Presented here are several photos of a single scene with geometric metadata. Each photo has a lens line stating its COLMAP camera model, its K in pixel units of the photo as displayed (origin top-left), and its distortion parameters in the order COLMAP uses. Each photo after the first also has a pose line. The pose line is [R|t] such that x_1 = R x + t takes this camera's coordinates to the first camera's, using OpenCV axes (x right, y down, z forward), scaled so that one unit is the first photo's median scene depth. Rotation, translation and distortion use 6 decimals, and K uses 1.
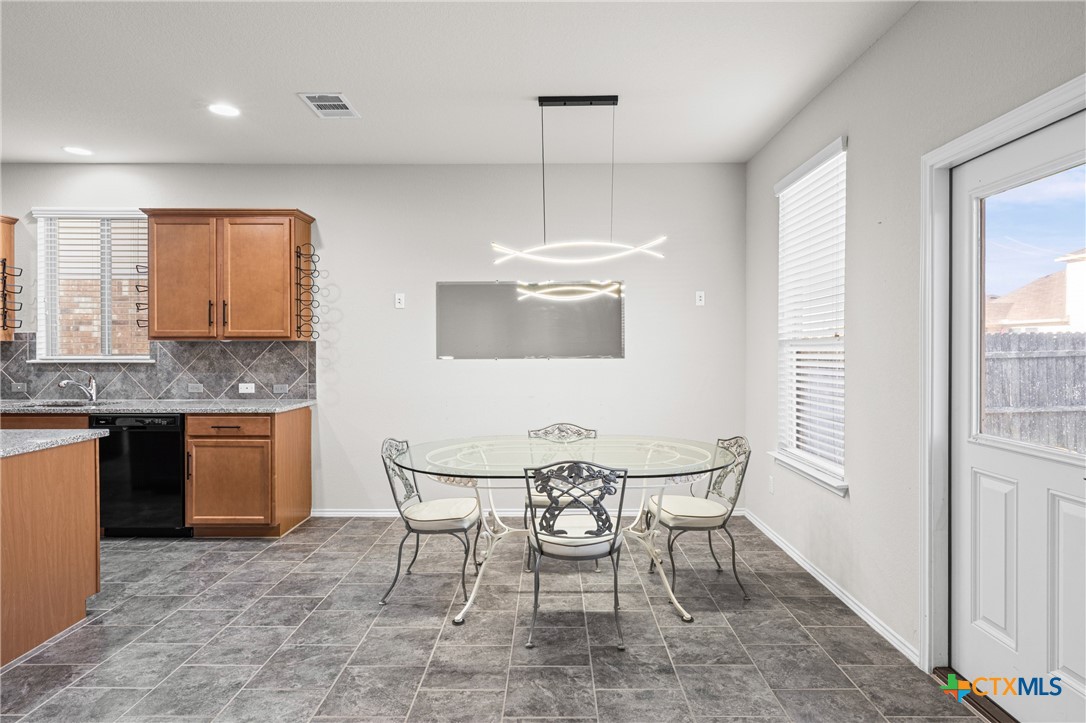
lens RADIAL K [[591.0, 0, 551.6], [0, 591.0, 349.9], [0, 0, 1]] dist [-0.001662, -0.000936]
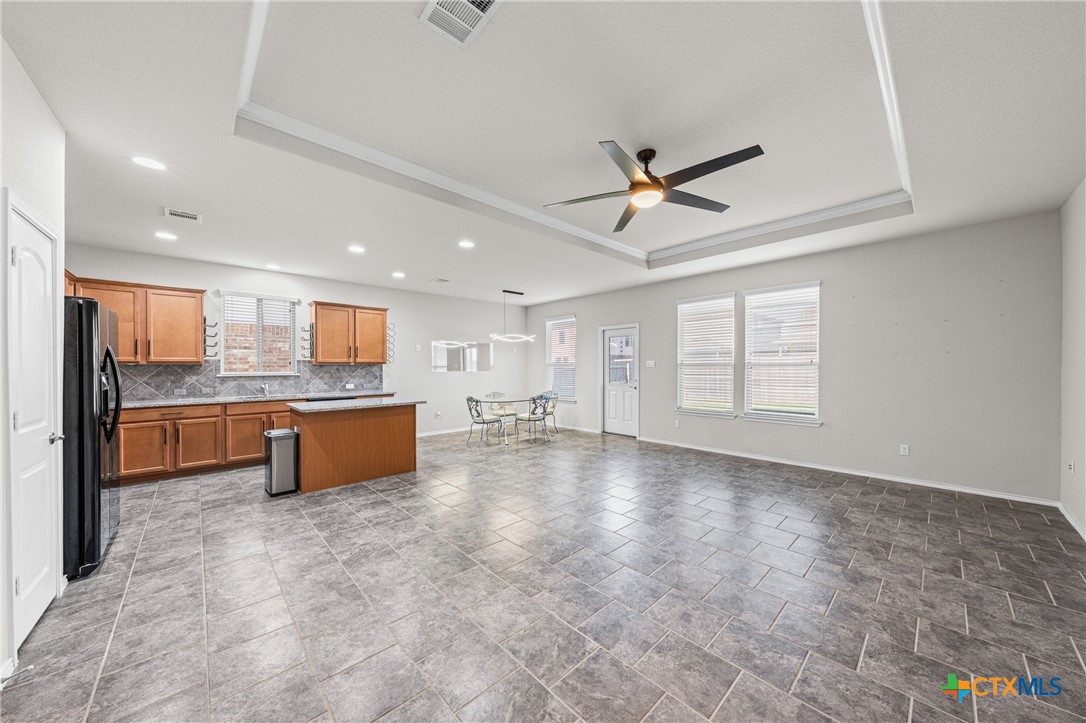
lens RADIAL K [[373.2, 0, 547.3], [0, 373.2, 365.7], [0, 0, 1]] dist [-0.003433, -0.000042]
pose [[0.726292, -0.000675, 0.687386, -1.059311], [0.006449, 0.999962, -0.005831, 0.003071], [-0.687356, 0.008668, 0.726269, -0.551838]]
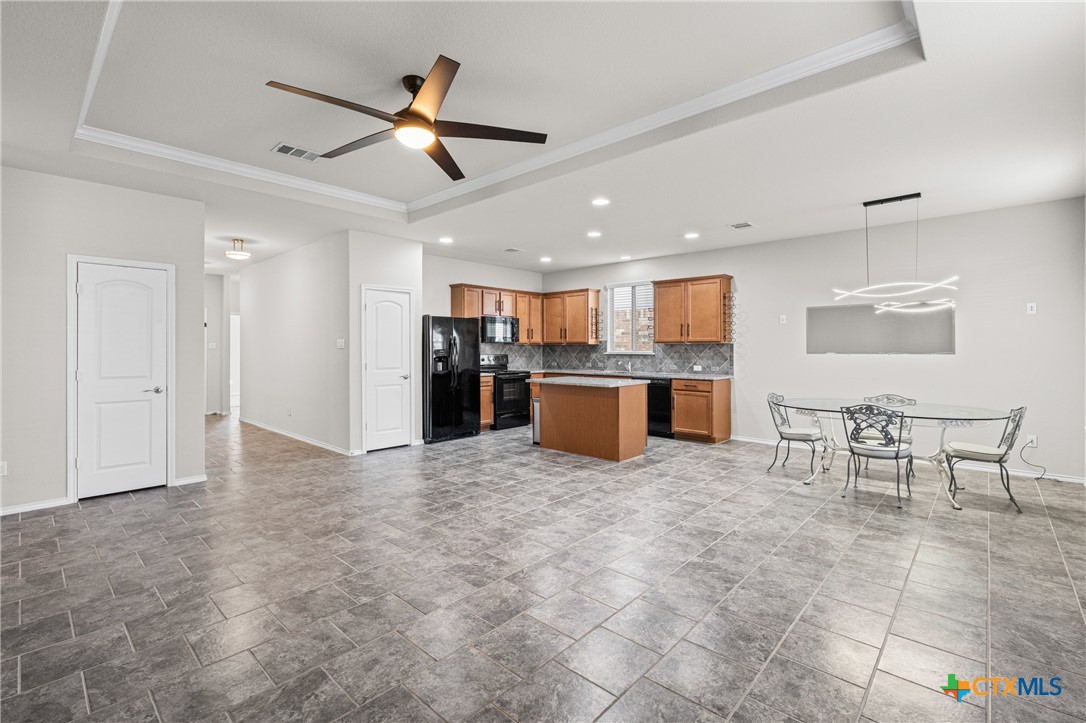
lens RADIAL K [[483.8, 0, 543.3], [0, 483.8, 349.4], [0, 0, 1]] dist [0.000277, -0.000109]
pose [[0.736411, 0.001908, -0.676532, 0.206865], [-0.000661, 0.999998, 0.002101, 0.001052], [0.676535, -0.001100, 0.736410, -0.574215]]
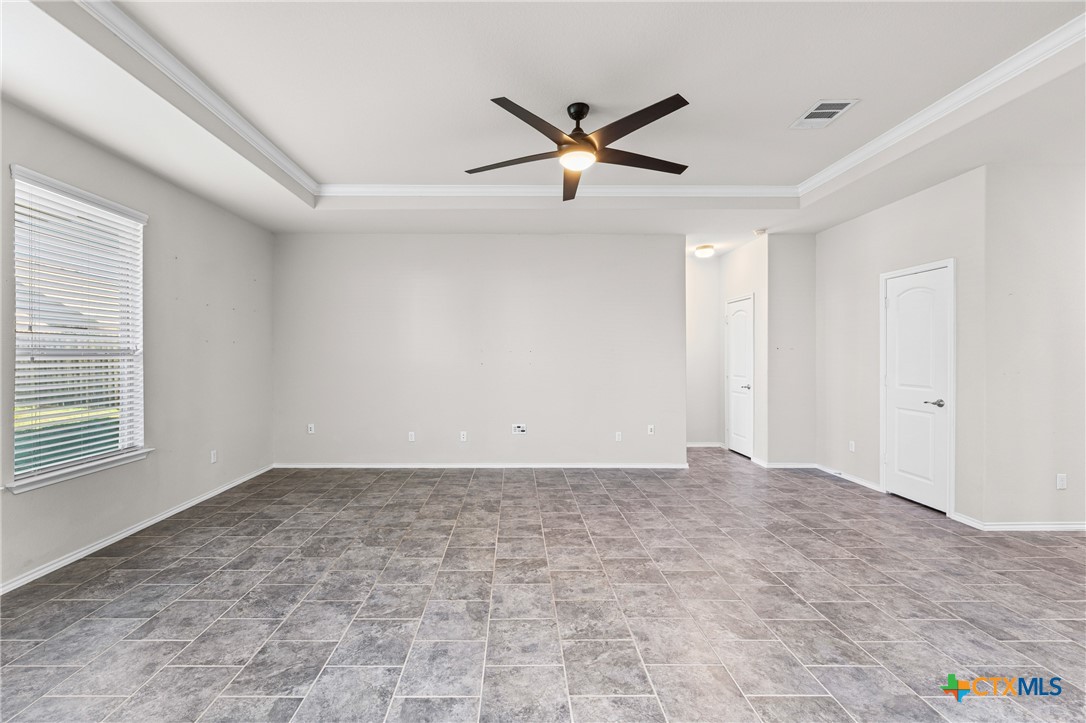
lens RADIAL K [[449.3, 0, 513.7], [0, 449.3, 359.8], [0, 0, 1]] dist [-0.001826, -0.000297]
pose [[-0.999998, 0.000089, 0.002108, -0.329462], [0.000116, 0.999918, 0.012785, -0.002683], [-0.002107, 0.012785, -0.999916, 0.567324]]
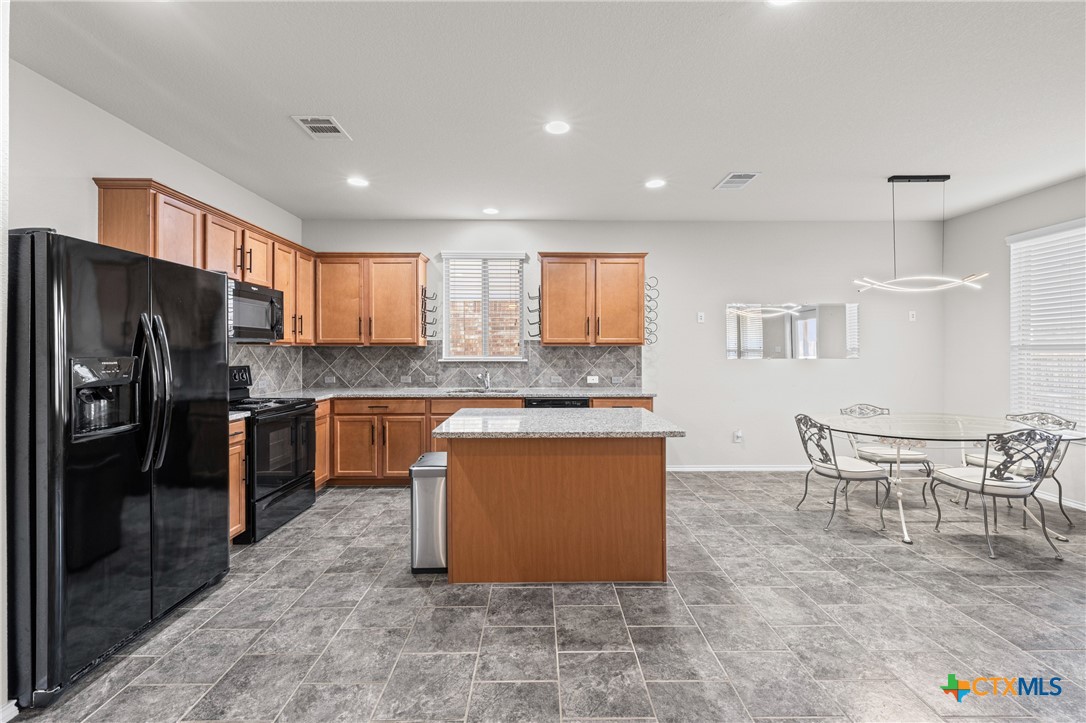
lens RADIAL K [[431.4, 0, 541.3], [0, 431.4, 348.4], [0, 0, 1]] dist [-0.001821, -0.000198]
pose [[0.999978, 0.000630, 0.006616, -0.736596], [-0.000562, 0.999946, -0.010329, 0.001560], [-0.006623, 0.010325, 0.999925, -0.029994]]
